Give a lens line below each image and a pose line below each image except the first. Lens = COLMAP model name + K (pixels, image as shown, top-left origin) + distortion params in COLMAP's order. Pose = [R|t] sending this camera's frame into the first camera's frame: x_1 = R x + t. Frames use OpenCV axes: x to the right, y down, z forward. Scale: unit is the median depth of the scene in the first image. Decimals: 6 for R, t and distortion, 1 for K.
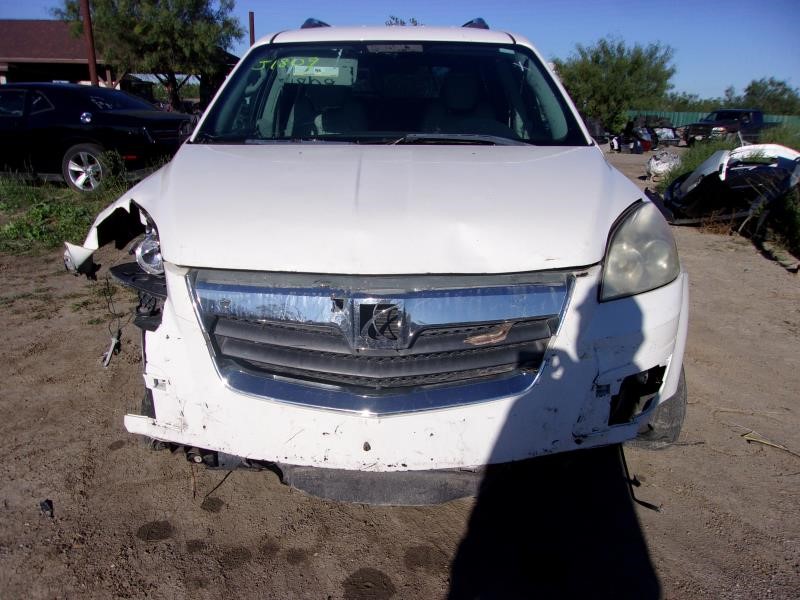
lens RADIAL K [[651.1, 0, 400.0], [0, 651.1, 300.0], [0, 0, 1]] dist [-0.008499, 0.081230]
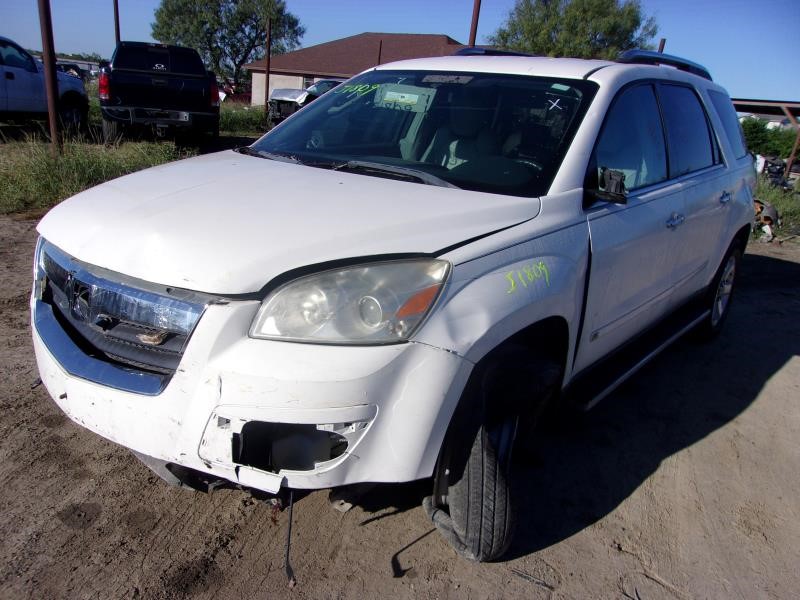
lens RADIAL K [[651.1, 0, 400.0], [0, 651.1, 300.0], [0, 0, 1]] dist [-0.008499, 0.081230]
pose [[0.783245, 0.239366, -0.573787, 0.560461], [-0.256744, 0.965072, 0.052132, -0.088199], [0.566225, 0.106485, 0.817344, 0.168472]]
